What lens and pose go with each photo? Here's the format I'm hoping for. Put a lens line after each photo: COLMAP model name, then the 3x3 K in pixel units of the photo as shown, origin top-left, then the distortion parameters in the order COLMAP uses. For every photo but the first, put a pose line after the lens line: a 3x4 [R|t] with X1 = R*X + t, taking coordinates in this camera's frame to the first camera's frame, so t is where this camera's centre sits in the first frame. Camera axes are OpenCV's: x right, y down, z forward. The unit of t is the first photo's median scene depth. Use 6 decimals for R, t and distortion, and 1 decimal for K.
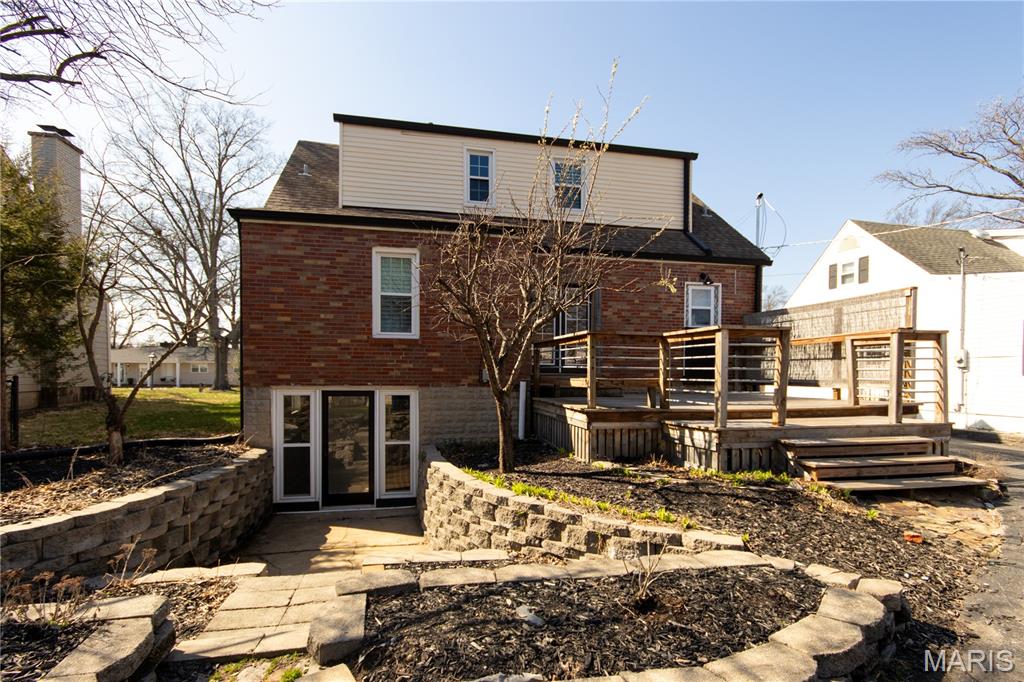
lens RADIAL K [[479.6, 0, 495.8], [0, 479.6, 381.7], [0, 0, 1]] dist [0.001910, 0.000080]
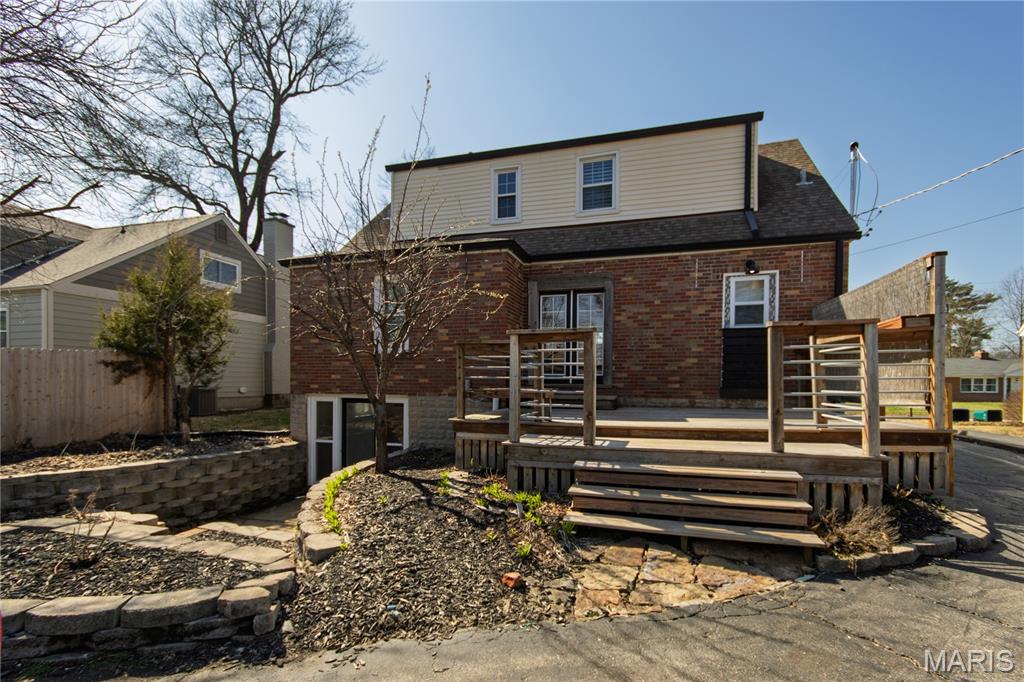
lens RADIAL K [[479.1, 0, 507.6], [0, 479.1, 389.0], [0, 0, 1]] dist [0.004692, 0.000600]
pose [[0.879929, 0.005411, -0.475074, 0.583634], [-0.009677, 0.999932, -0.006534, -0.000189], [0.475006, 0.010347, 0.879922, 0.122314]]
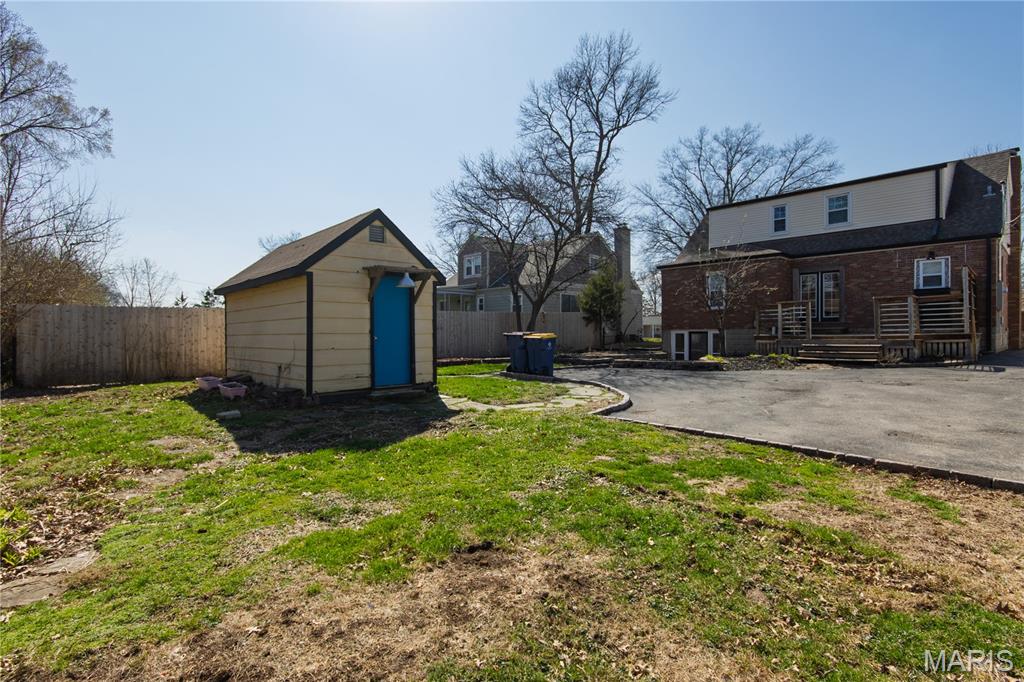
lens RADIAL K [[501.0, 0, 504.7], [0, 501.0, 332.3], [0, 0, 1]] dist [0.002834, 0.000609]
pose [[0.523732, -0.011408, -0.851807, 1.349624], [-0.007162, 0.999816, -0.017794, 0.075842], [0.851853, 0.015420, 0.523554, -1.179774]]
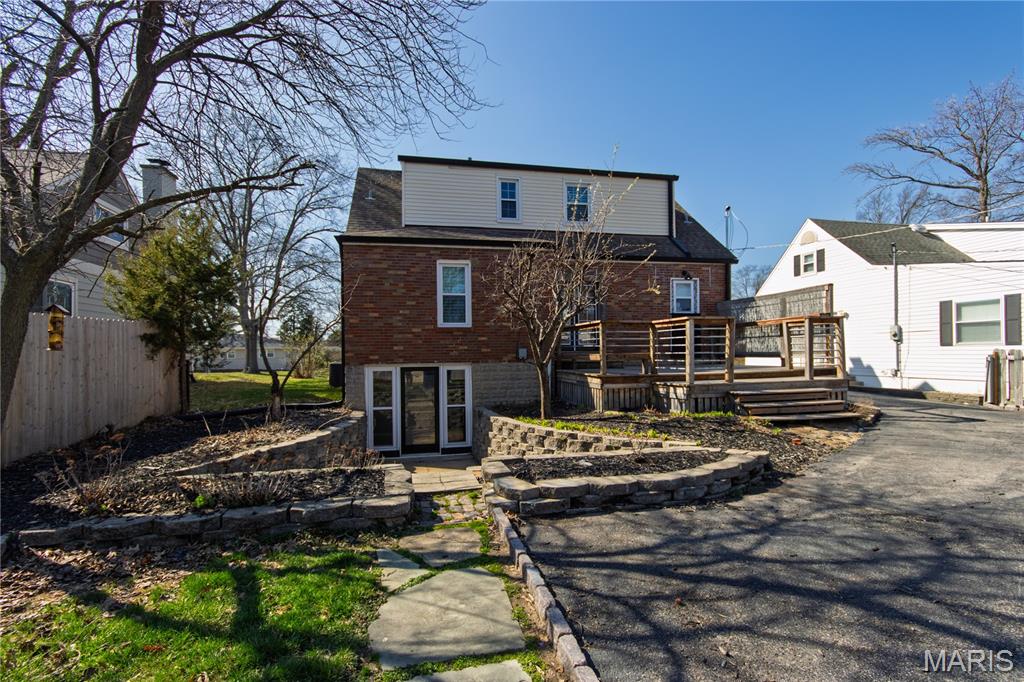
lens RADIAL K [[464.7, 0, 503.8], [0, 464.7, 357.2], [0, 0, 1]] dist [-0.000706, -0.000168]
pose [[0.999753, -0.020100, 0.009516, -0.084388], [0.020193, 0.999748, -0.009781, 0.008630], [-0.009317, 0.009971, 0.999907, -0.296968]]
